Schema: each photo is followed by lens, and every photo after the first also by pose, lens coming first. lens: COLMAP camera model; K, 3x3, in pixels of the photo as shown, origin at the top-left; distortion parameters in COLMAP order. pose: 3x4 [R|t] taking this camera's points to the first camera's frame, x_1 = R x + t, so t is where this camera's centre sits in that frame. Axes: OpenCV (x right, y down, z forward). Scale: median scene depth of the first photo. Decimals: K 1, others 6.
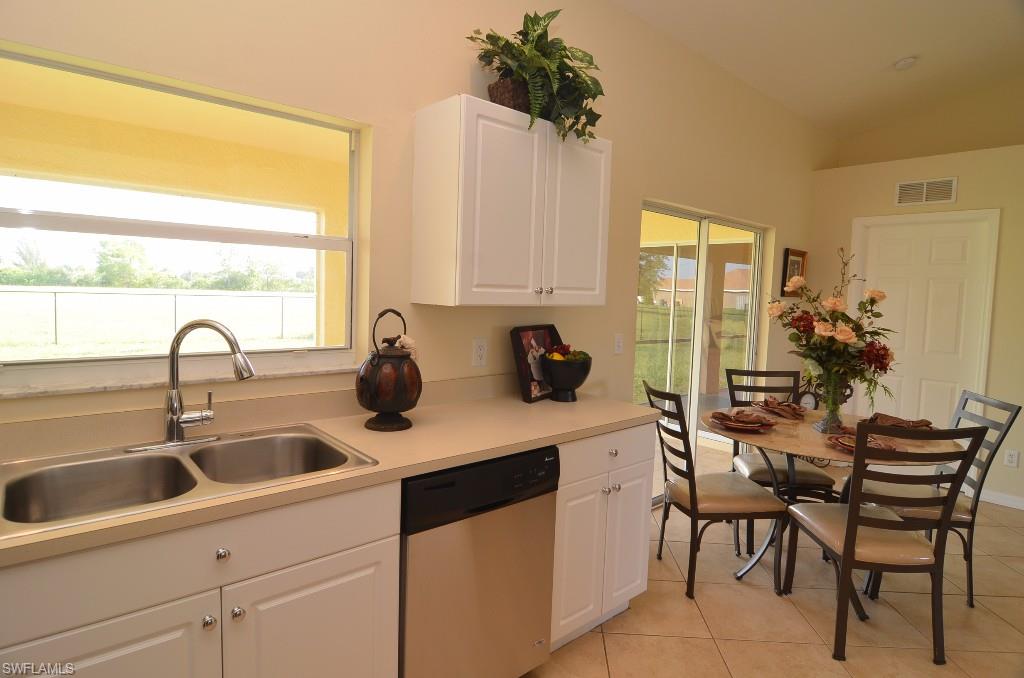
lens RADIAL K [[547.7, 0, 513.4], [0, 547.7, 326.3], [0, 0, 1]] dist [-0.005257, -0.011127]
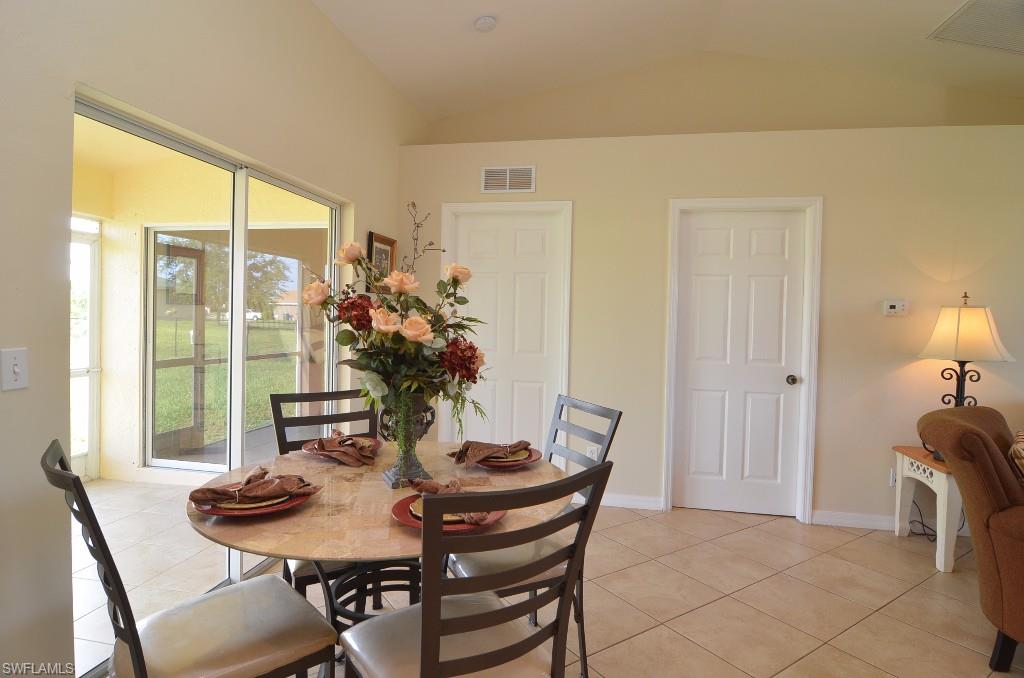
lens RADIAL K [[547.7, 0, 513.4], [0, 547.7, 326.3], [0, 0, 1]] dist [-0.005257, -0.011127]
pose [[0.793536, -0.026962, 0.607925, 0.296616], [0.043441, 0.998979, -0.012399, 0.023768], [-0.606970, 0.036248, 0.793897, 0.409536]]
